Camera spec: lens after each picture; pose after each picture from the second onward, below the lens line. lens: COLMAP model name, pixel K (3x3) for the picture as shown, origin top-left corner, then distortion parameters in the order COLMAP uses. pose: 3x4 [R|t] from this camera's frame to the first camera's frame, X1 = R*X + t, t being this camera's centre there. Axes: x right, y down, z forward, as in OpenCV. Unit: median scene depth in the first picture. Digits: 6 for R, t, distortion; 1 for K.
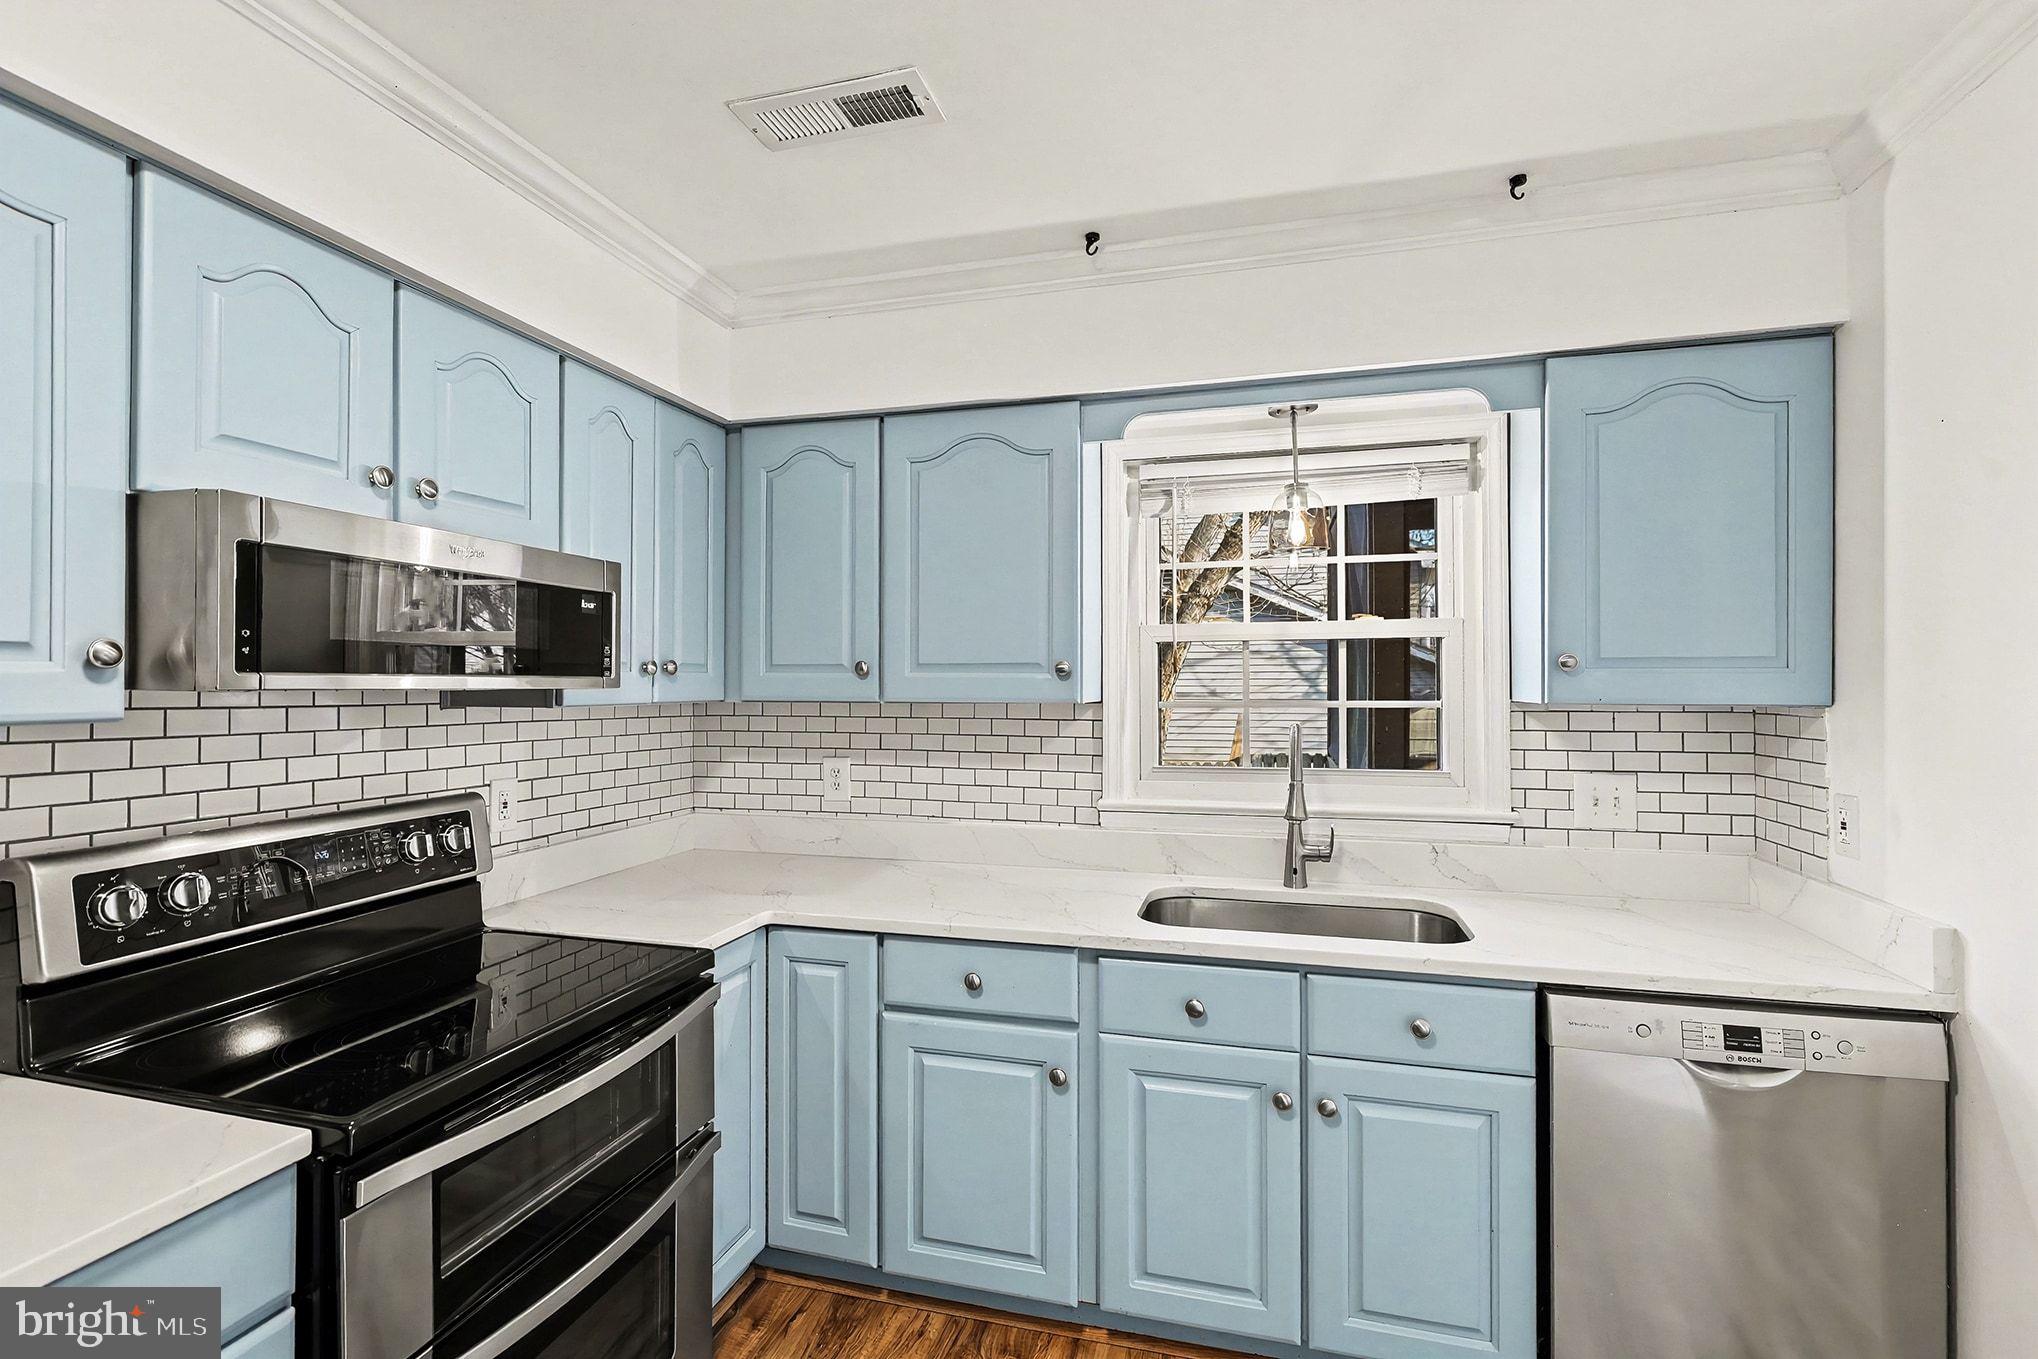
lens RADIAL K [[925.0, 0, 1058.6], [0, 925.0, 673.0], [0, 0, 1]] dist [-0.003418, 0.000598]
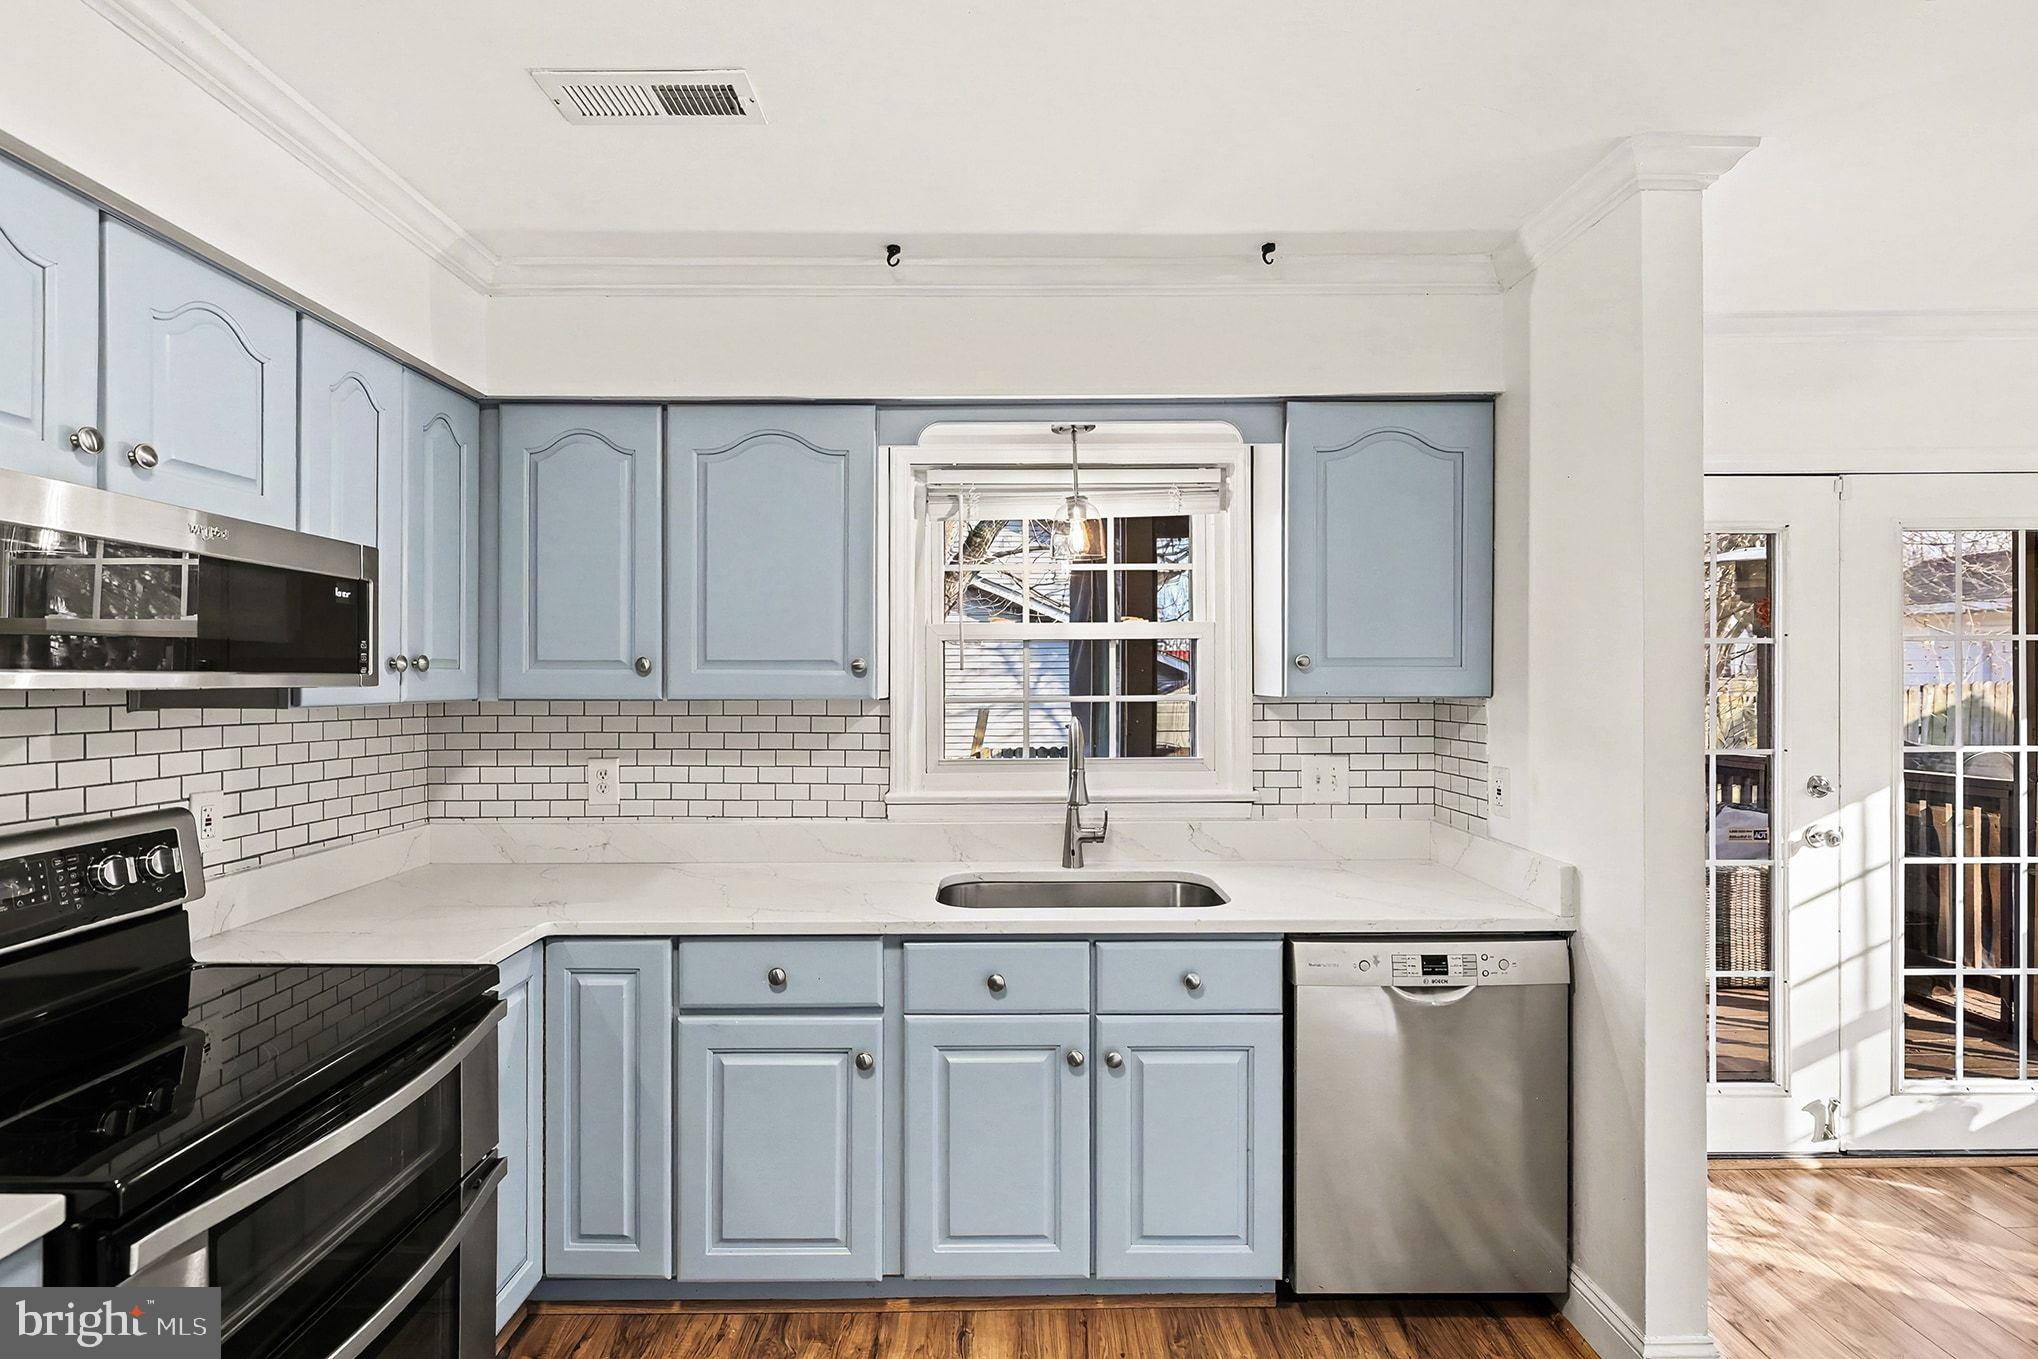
lens RADIAL K [[925.0, 0, 1041.3], [0, 925.0, 672.1], [0, 0, 1]] dist [-0.003418, 0.000598]
pose [[0.963293, 0.000422, 0.268451, -0.085045], [-0.001170, 0.999996, 0.002628, -0.000559], [-0.268448, -0.002846, 0.963290, -0.045306]]
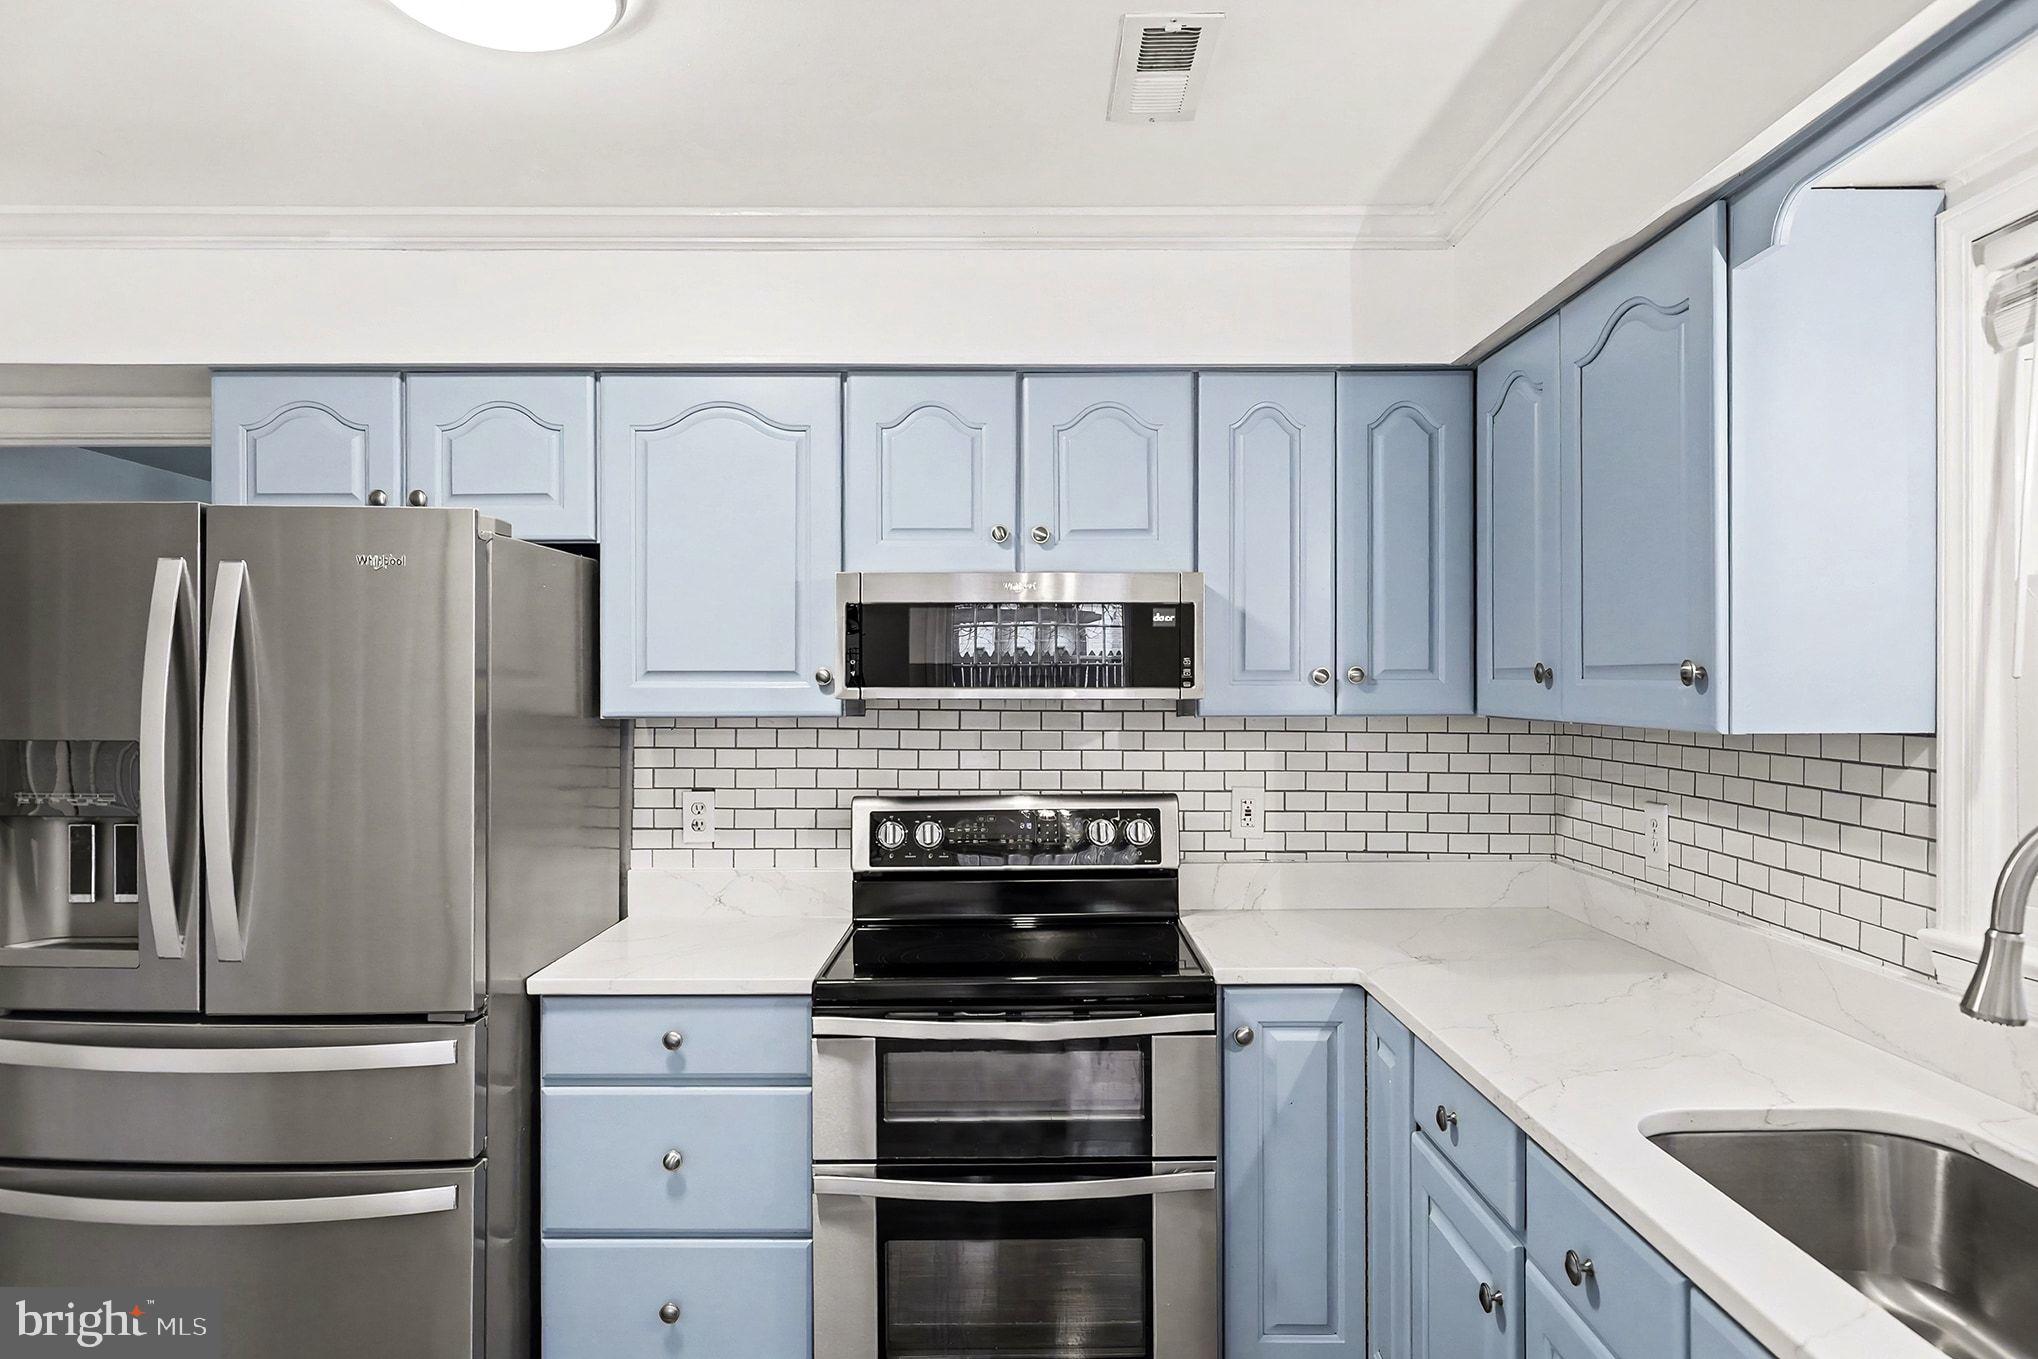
lens RADIAL K [[1324.7, 0, 1015.4], [0, 1324.7, 678.3], [0, 0, 1]] dist [0.011030, -0.000152]
pose [[0.241058, -0.004300, -0.970501, 0.805848], [0.012338, 0.999923, -0.001366, -0.006023], [0.970432, -0.011645, 0.241092, 0.433035]]
